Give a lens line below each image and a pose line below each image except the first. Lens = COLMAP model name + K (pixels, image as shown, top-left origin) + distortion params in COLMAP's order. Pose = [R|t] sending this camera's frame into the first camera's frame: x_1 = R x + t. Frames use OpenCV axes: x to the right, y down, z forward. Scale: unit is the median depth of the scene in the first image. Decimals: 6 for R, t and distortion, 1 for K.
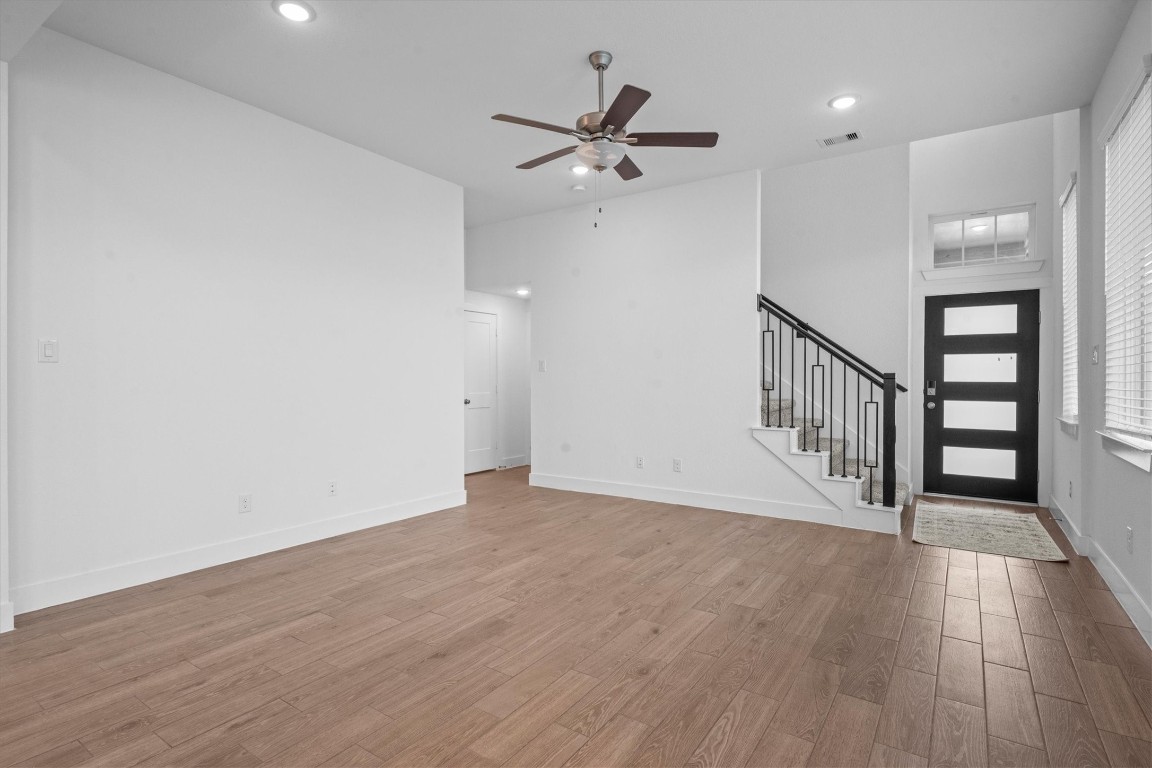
lens RADIAL K [[561.3, 0, 573.3], [0, 561.3, 379.3], [0, 0, 1]] dist [-0.001923, 0.000445]
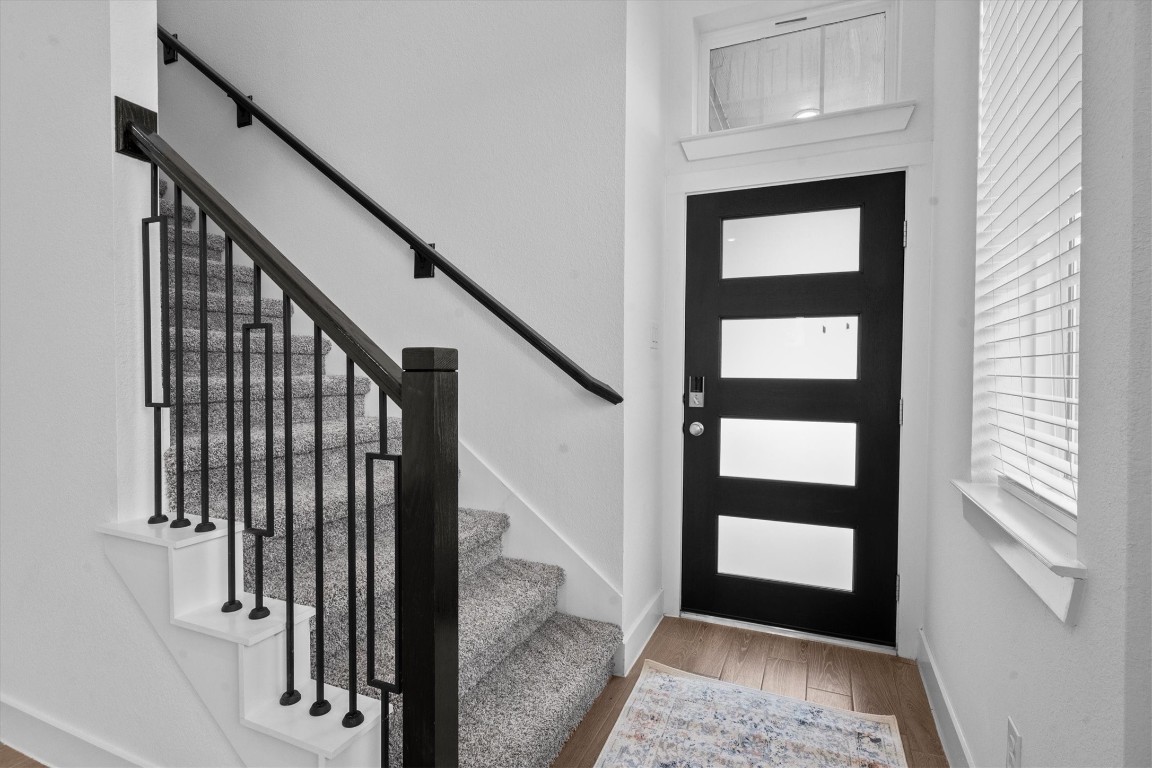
lens RADIAL K [[561.3, 0, 574.1], [0, 561.3, 387.8], [0, 0, 1]] dist [-0.001923, 0.000445]
pose [[0.981140, -0.005478, 0.193221, 0.462132], [0.000823, 0.999708, 0.024165, 0.000887], [-0.193297, -0.023550, 0.980858, 0.578855]]
